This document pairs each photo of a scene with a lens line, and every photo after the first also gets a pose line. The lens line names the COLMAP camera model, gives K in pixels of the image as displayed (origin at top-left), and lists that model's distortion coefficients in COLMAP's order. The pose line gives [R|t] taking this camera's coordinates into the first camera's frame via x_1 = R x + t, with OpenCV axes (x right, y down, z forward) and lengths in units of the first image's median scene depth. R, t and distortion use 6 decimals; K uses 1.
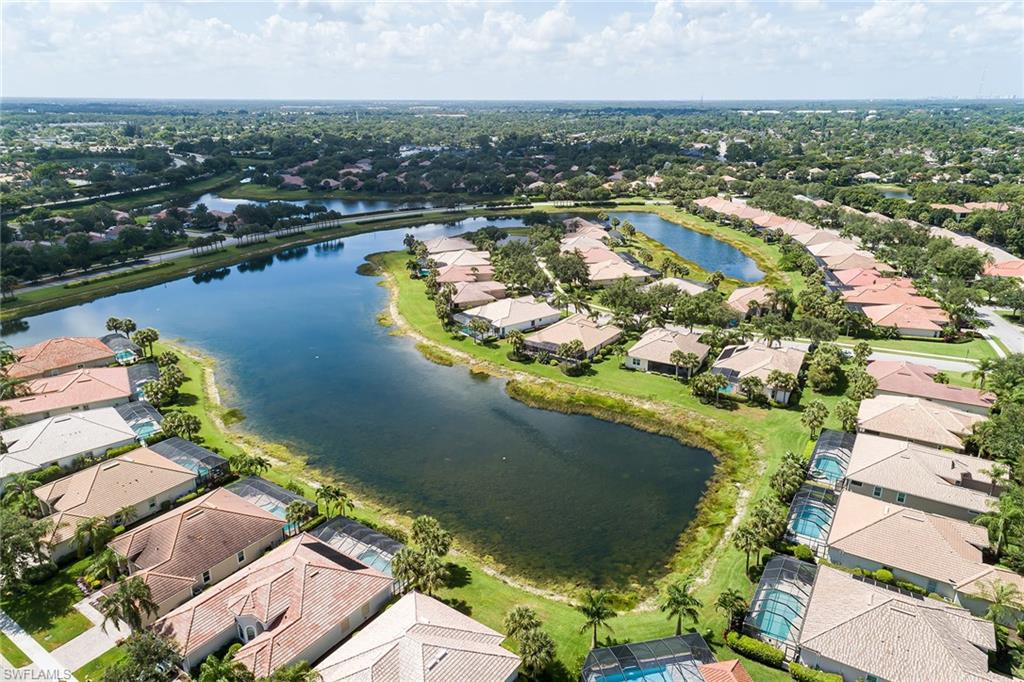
lens RADIAL K [[695.0, 0, 512.0], [0, 695.0, 341.0], [0, 0, 1]] dist [0.024061, 0.001092]
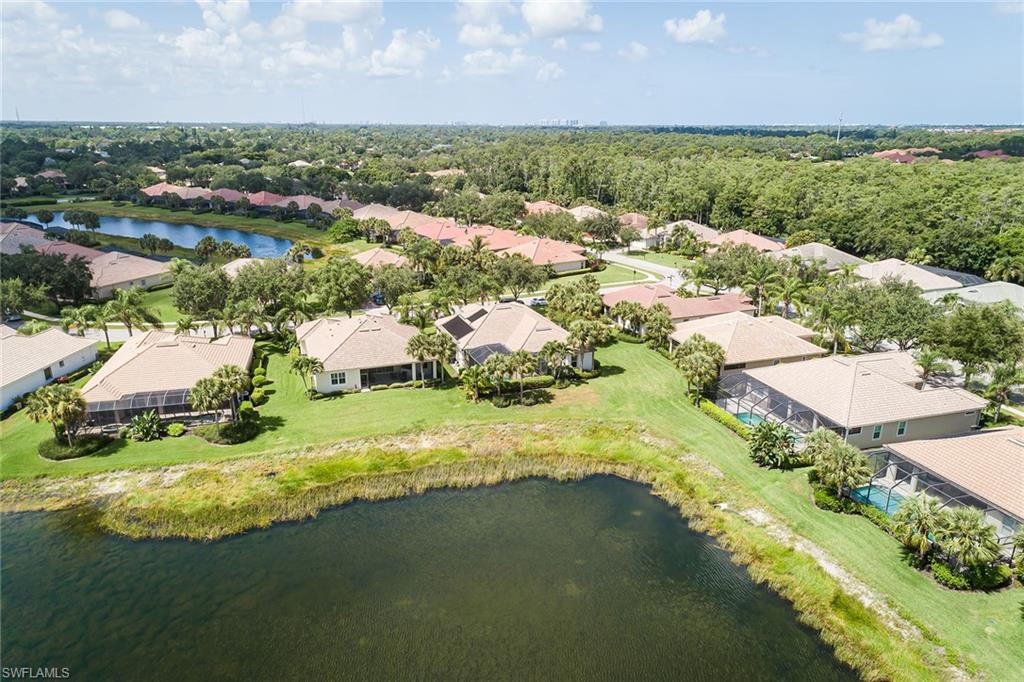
lens RADIAL K [[695.0, 0, 512.0], [0, 695.0, 341.0], [0, 0, 1]] dist [0.024061, 0.001092]
pose [[0.655395, -0.223045, 0.721601, -0.131929], [0.250583, 0.965500, 0.070842, -0.003080], [-0.712506, 0.134391, 0.688675, 0.591606]]
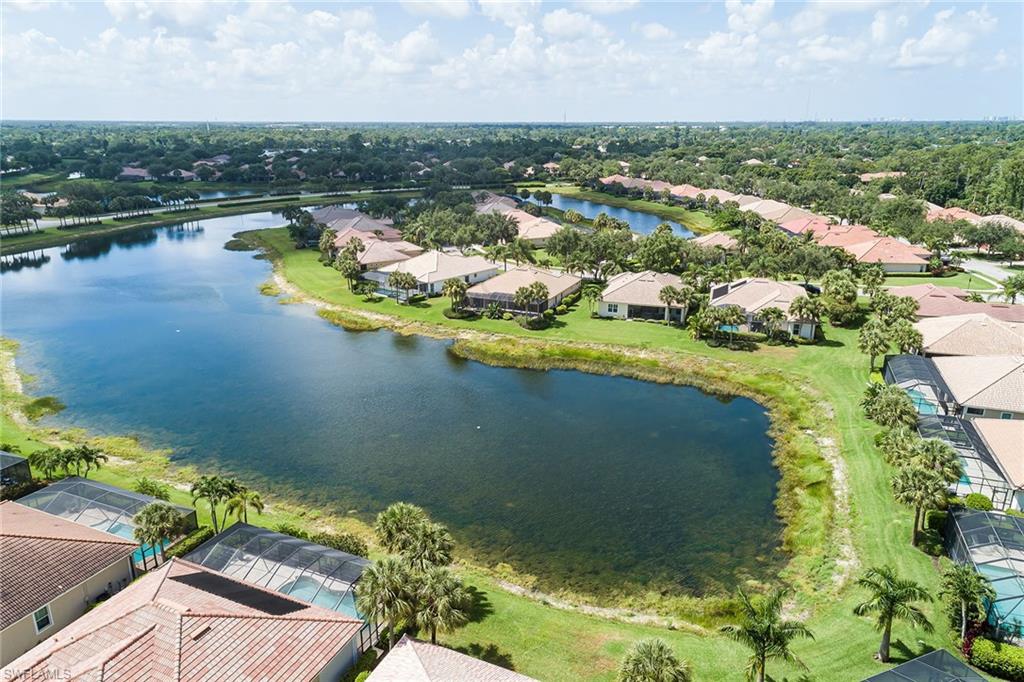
lens RADIAL K [[695.0, 0, 512.0], [0, 695.0, 341.0], [0, 0, 1]] dist [0.024061, 0.001092]
pose [[0.982125, -0.056338, 0.179601, -0.086283], [0.062688, 0.997586, -0.029875, 0.093841], [-0.177484, 0.040600, 0.983286, 0.277945]]
